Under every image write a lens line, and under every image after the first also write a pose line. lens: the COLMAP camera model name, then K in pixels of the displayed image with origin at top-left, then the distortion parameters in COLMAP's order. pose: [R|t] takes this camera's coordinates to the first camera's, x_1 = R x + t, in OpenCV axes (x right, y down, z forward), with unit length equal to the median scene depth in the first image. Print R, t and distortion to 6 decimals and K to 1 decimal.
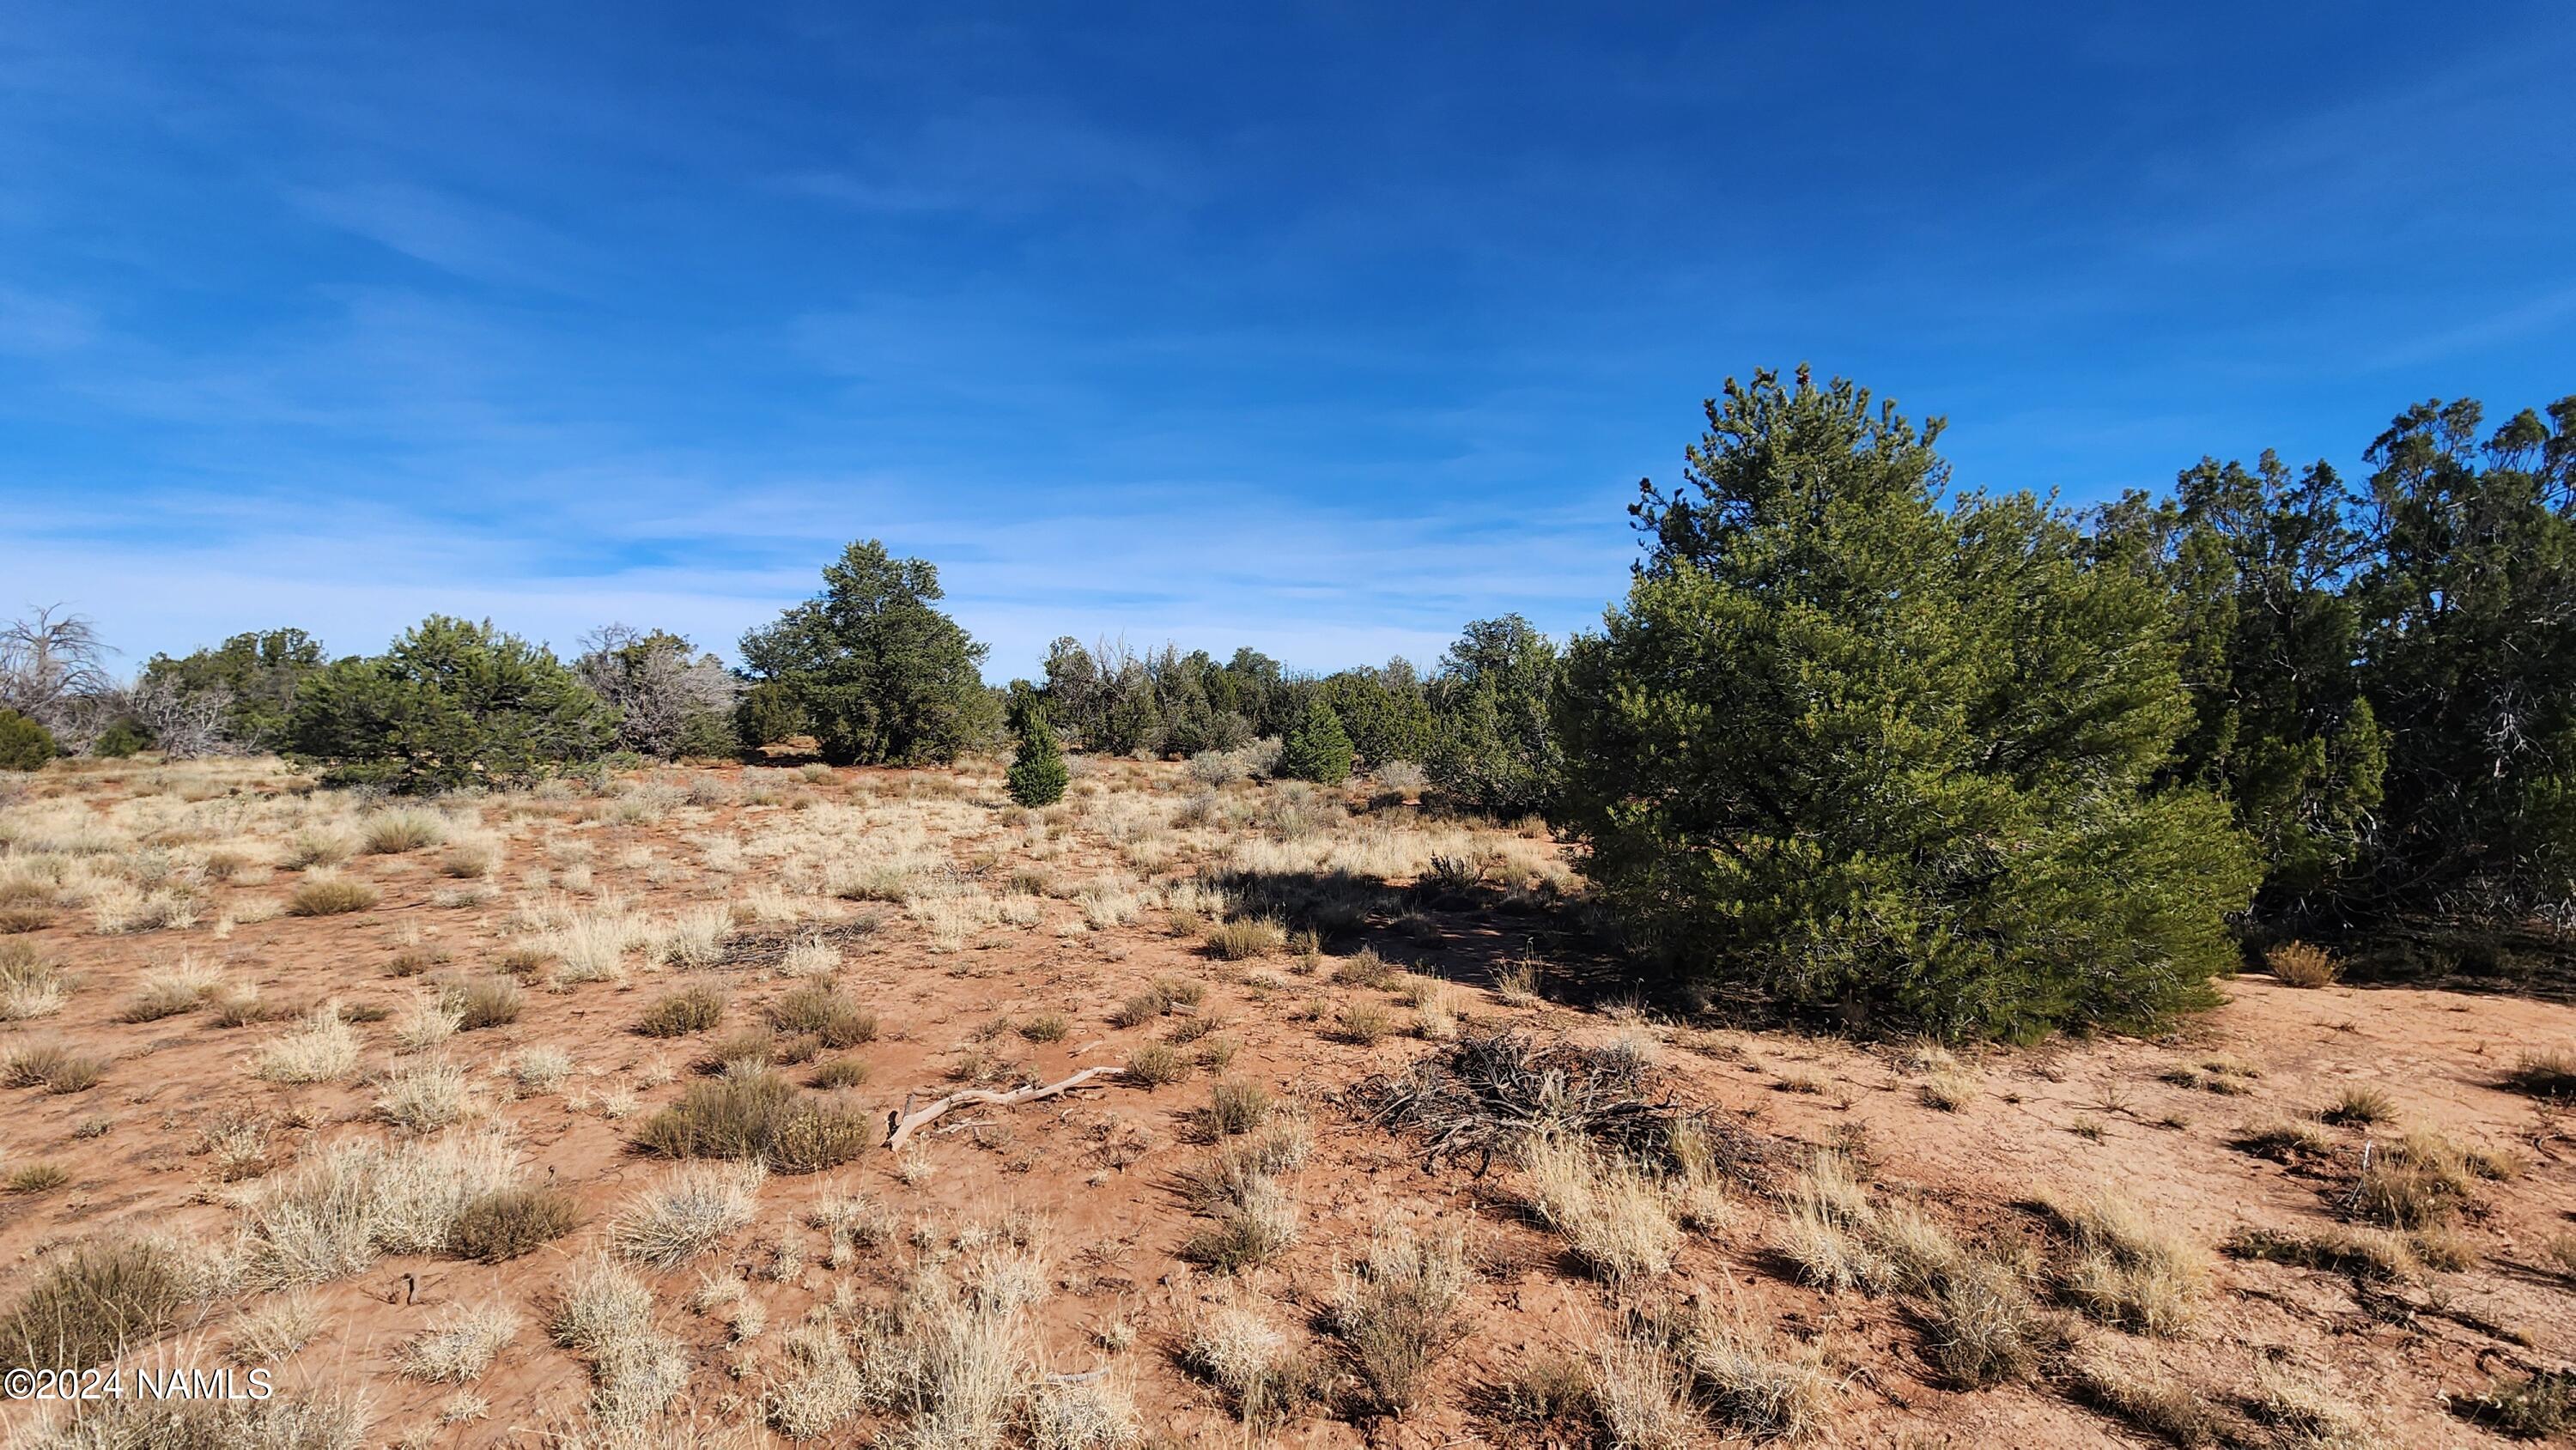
lens RADIAL K [[1054.4, 0, 1299.7], [0, 1054.4, 760.0], [0, 0, 1]] dist [-0.000582, -0.000227]
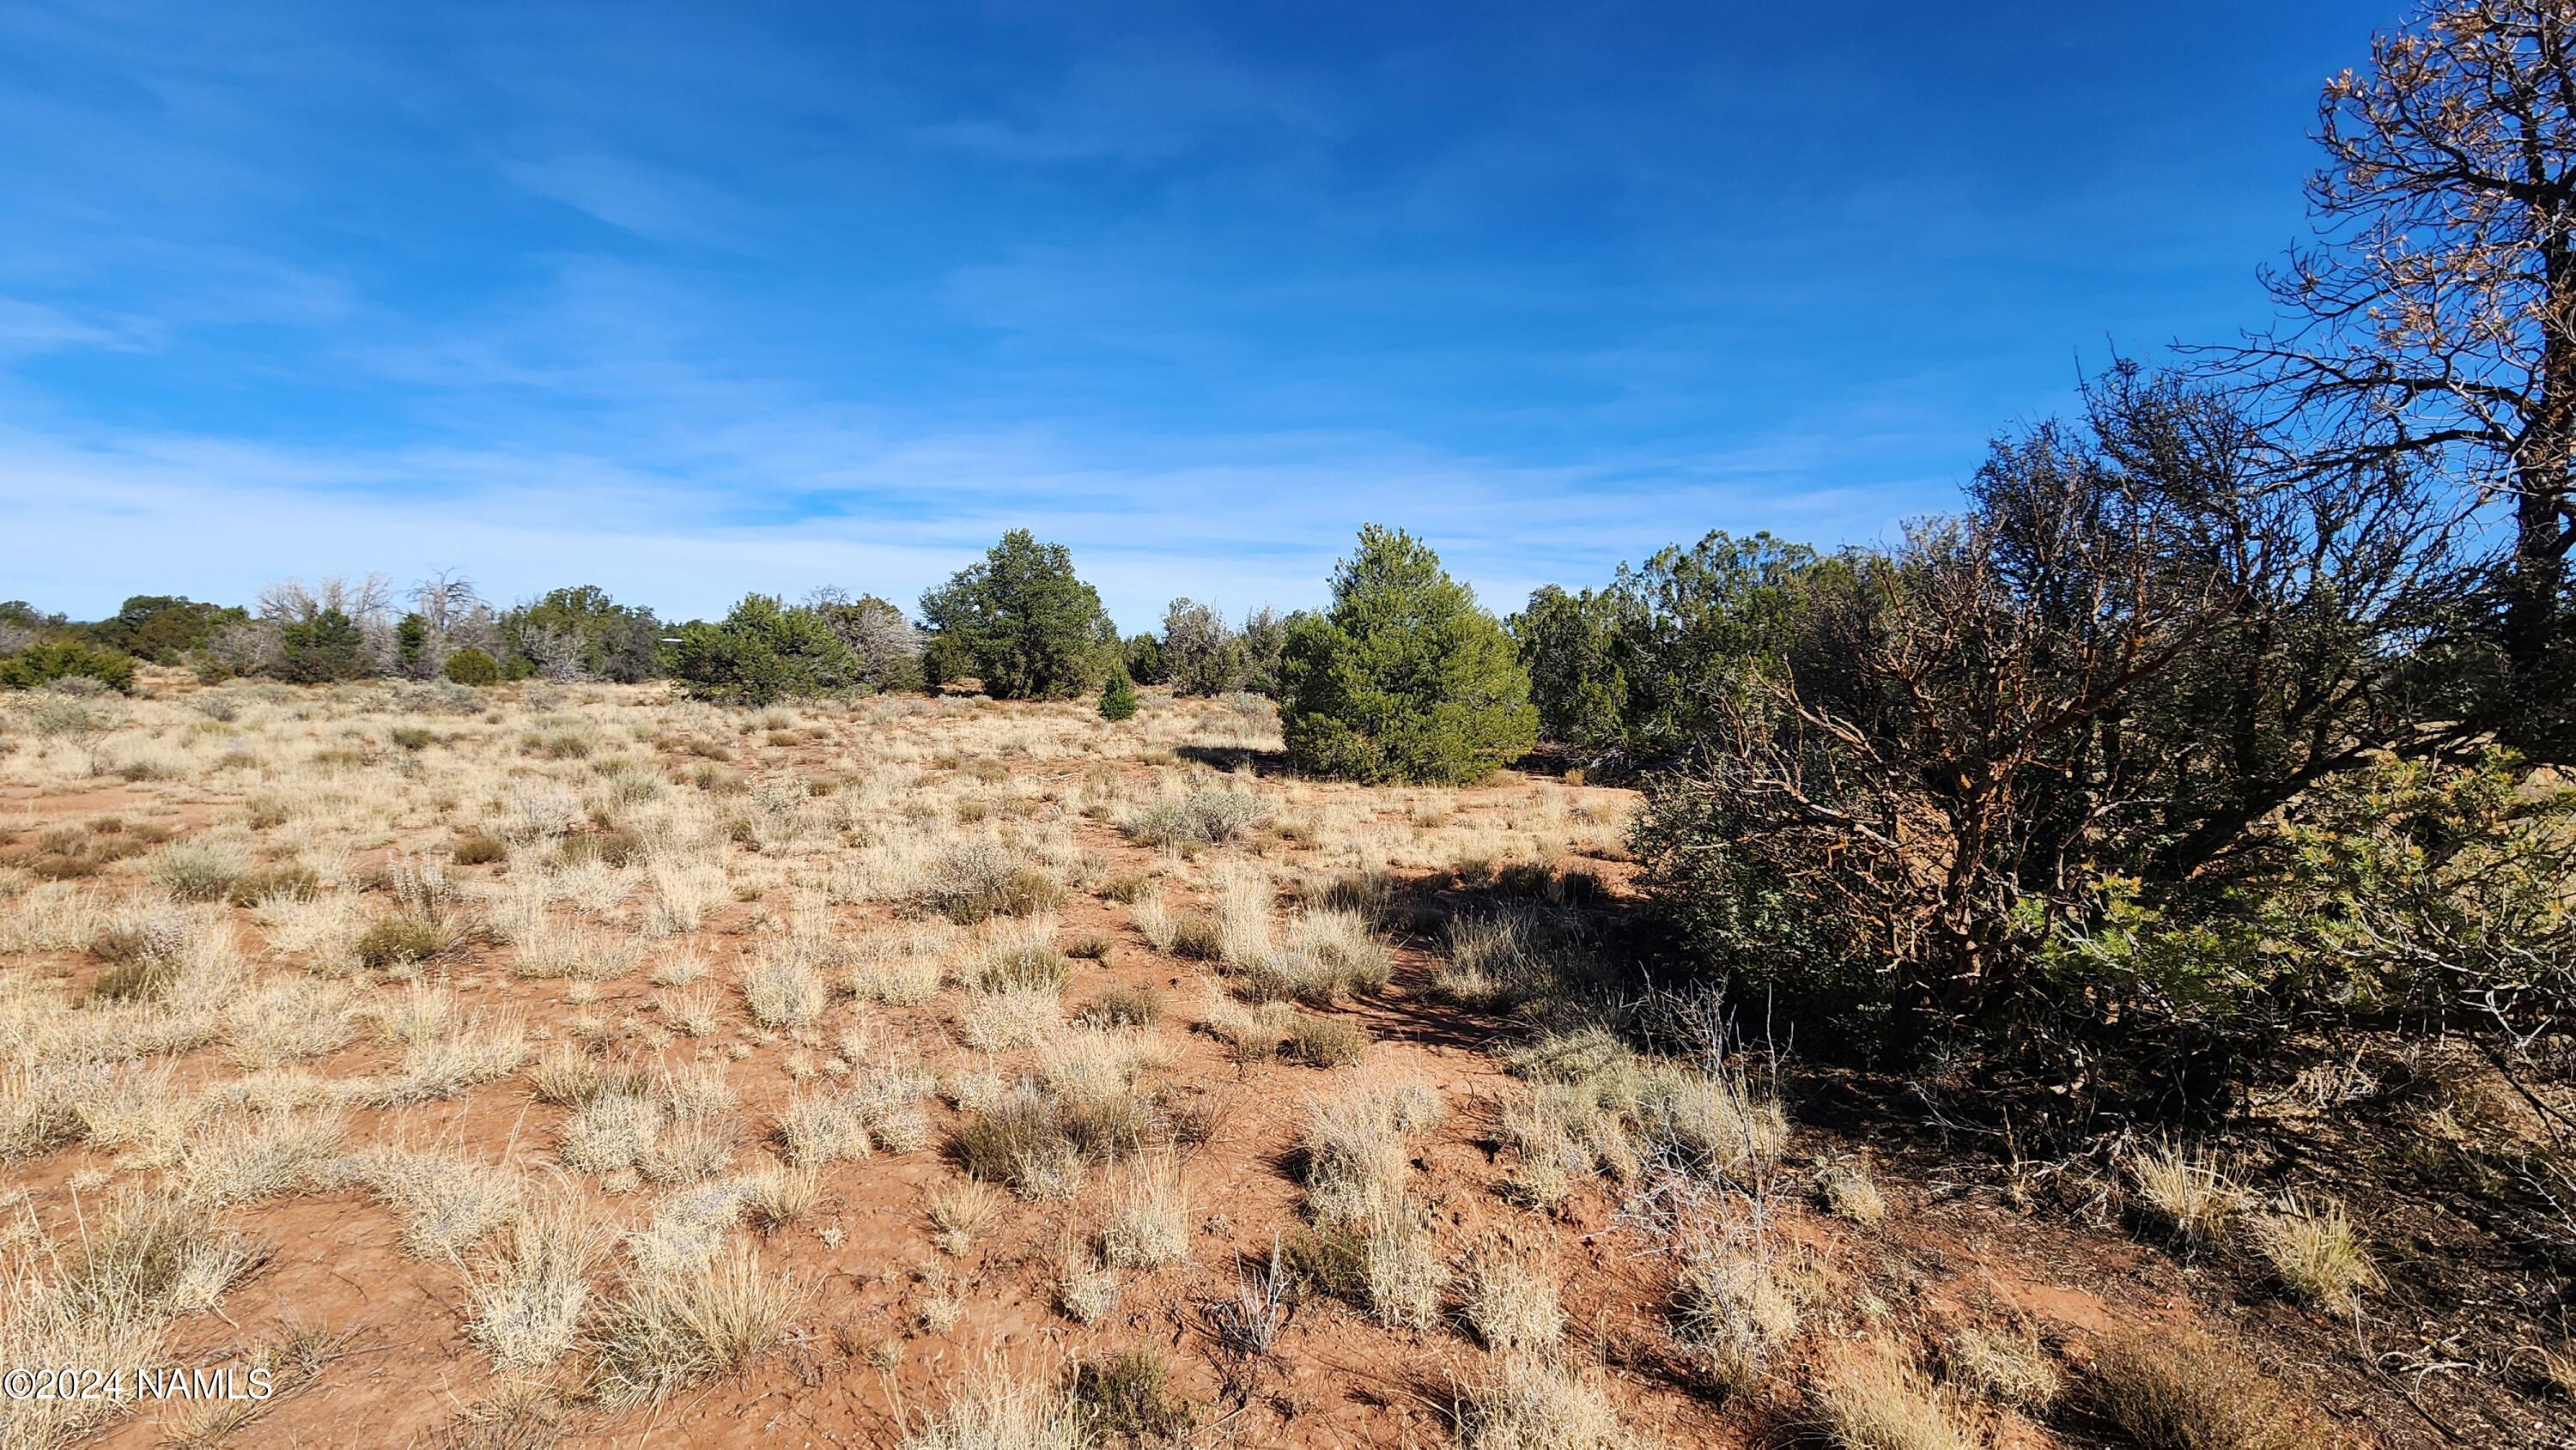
lens RADIAL K [[1054.4, 0, 1295.7], [0, 1054.4, 808.3], [0, 0, 1]] dist [-0.000582, -0.000227]
pose [[0.990923, 0.036638, -0.129340, 0.075784], [-0.025010, 0.995590, 0.090411, 0.008004], [0.132082, -0.086356, 0.987470, -0.185044]]
